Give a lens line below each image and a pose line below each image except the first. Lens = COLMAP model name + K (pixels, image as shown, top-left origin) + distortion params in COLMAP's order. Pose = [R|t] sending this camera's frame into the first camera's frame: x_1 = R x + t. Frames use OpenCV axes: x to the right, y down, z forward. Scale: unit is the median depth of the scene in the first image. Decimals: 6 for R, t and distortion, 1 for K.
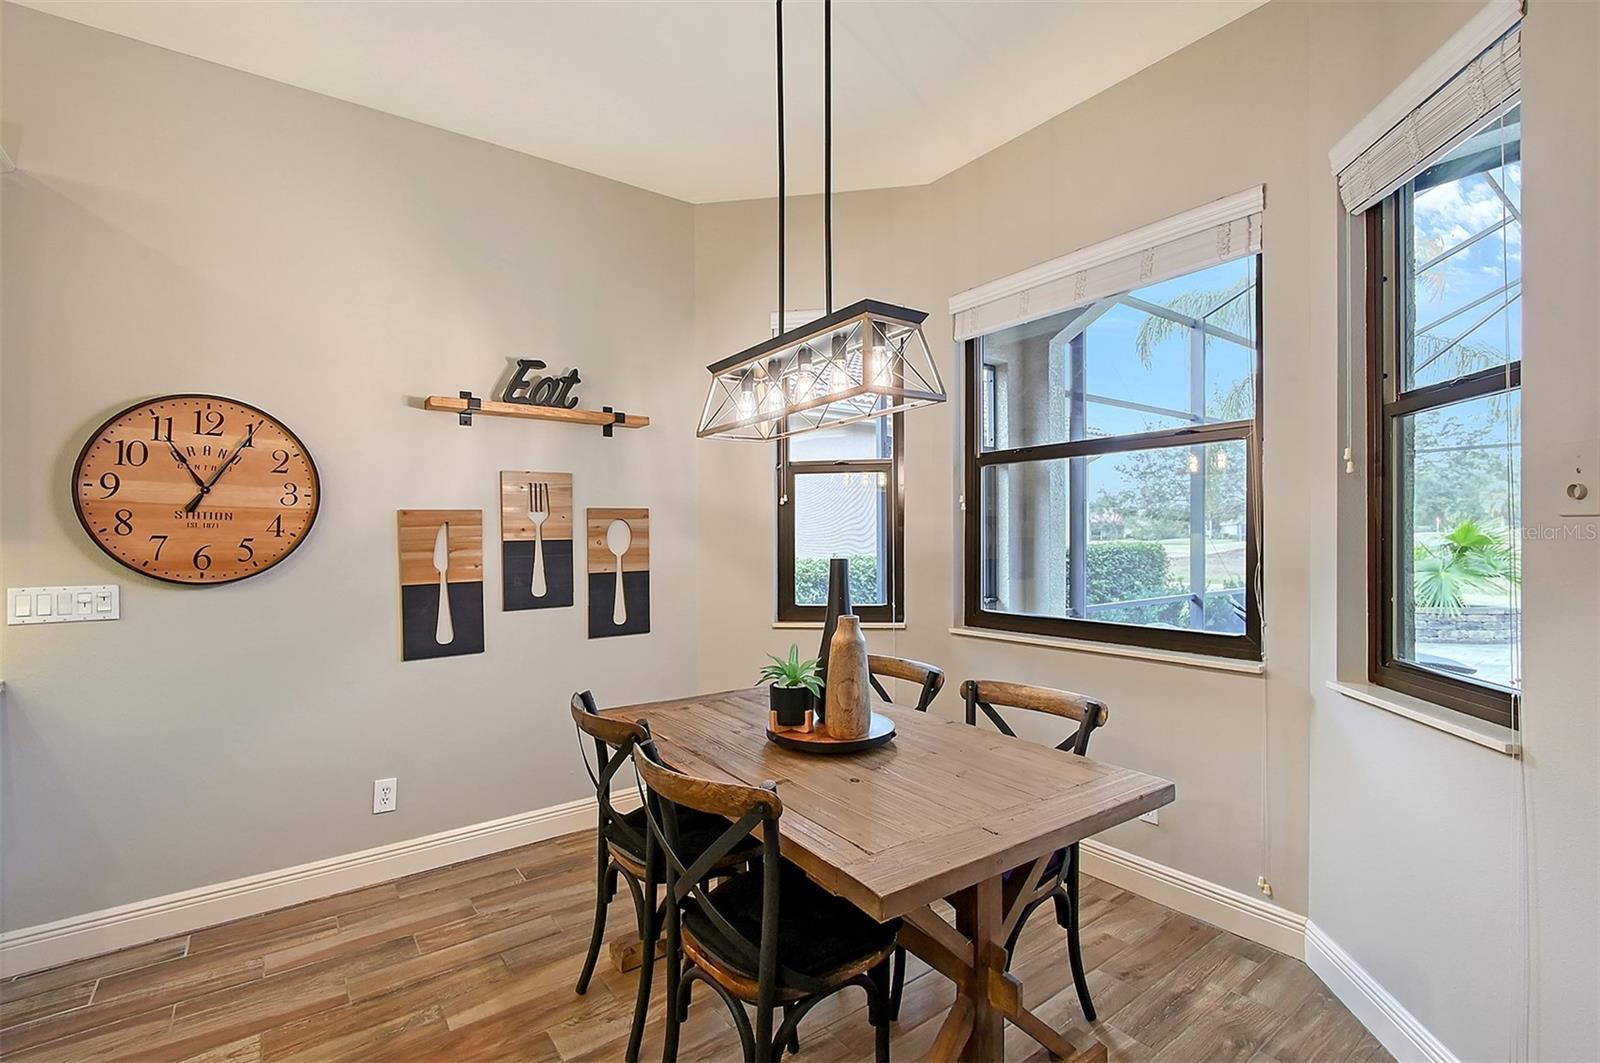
lens RADIAL K [[722.6, 0, 813.9], [0, 722.6, 543.5], [0, 0, 1]] dist [0.000226, -0.000472]
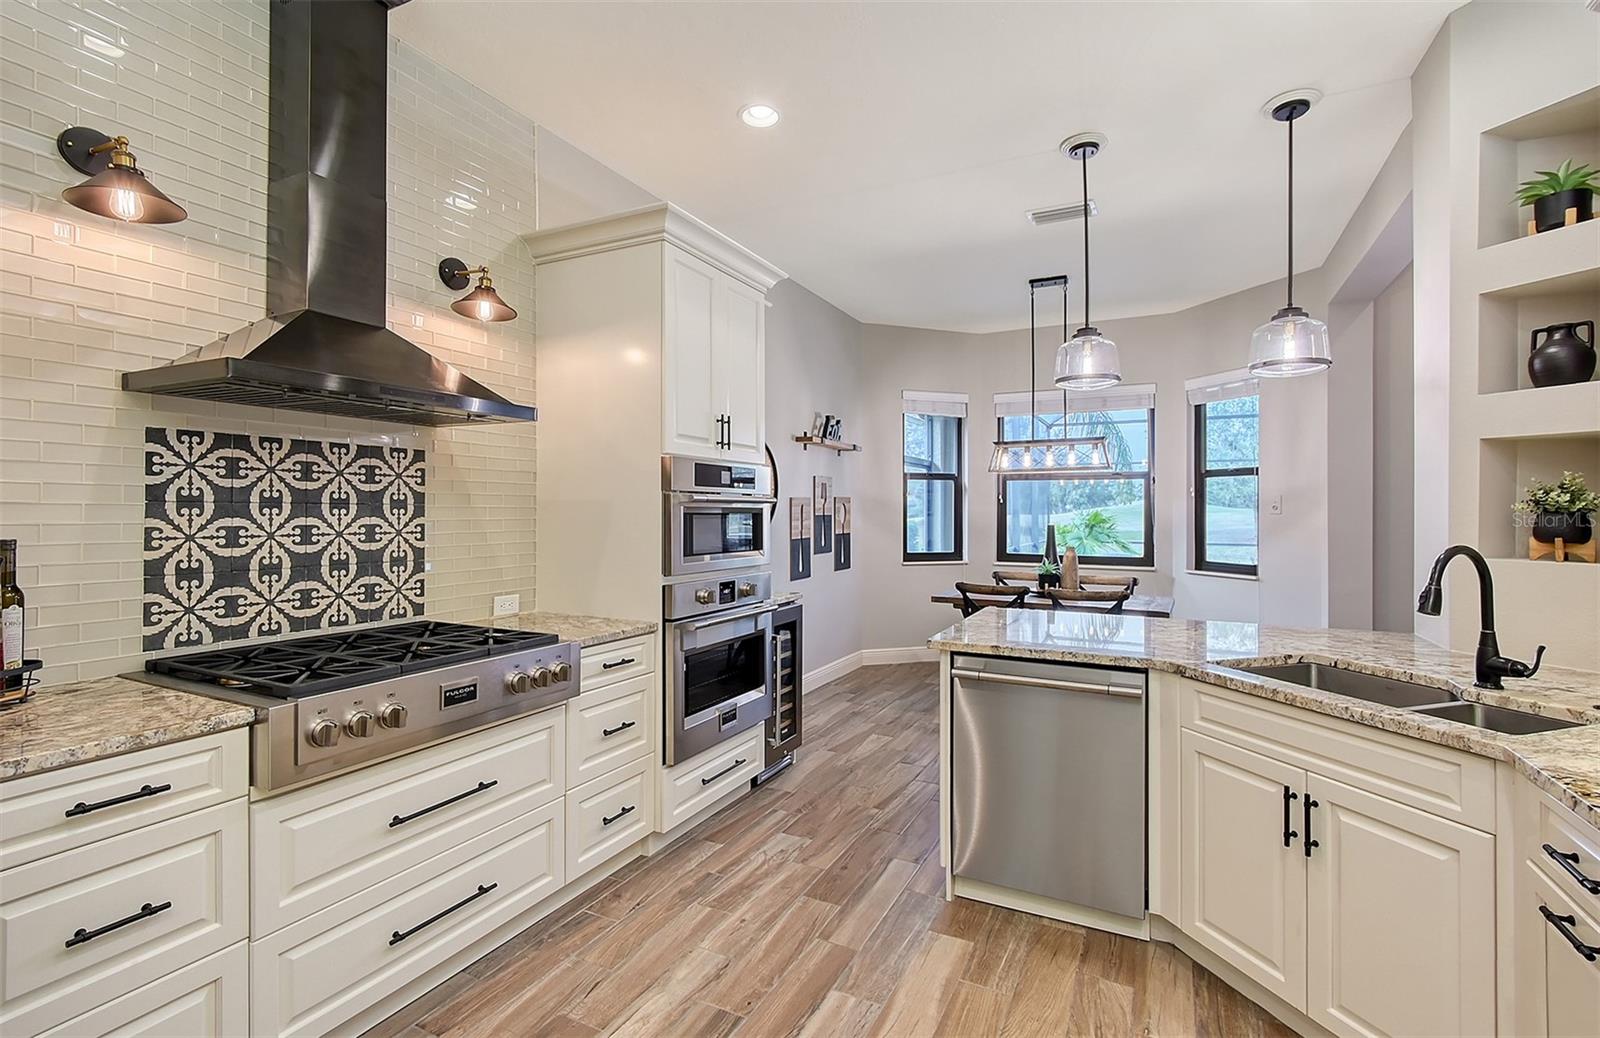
lens RADIAL K [[722.8, 0, 793.3], [0, 722.8, 503.4], [0, 0, 1]] dist [-0.007034, -0.001032]
pose [[0.902970, 0.020944, 0.429193, -1.276749], [-0.010796, 0.999602, -0.026066, 0.015173], [-0.429568, 0.018903, 0.902837, -0.604517]]
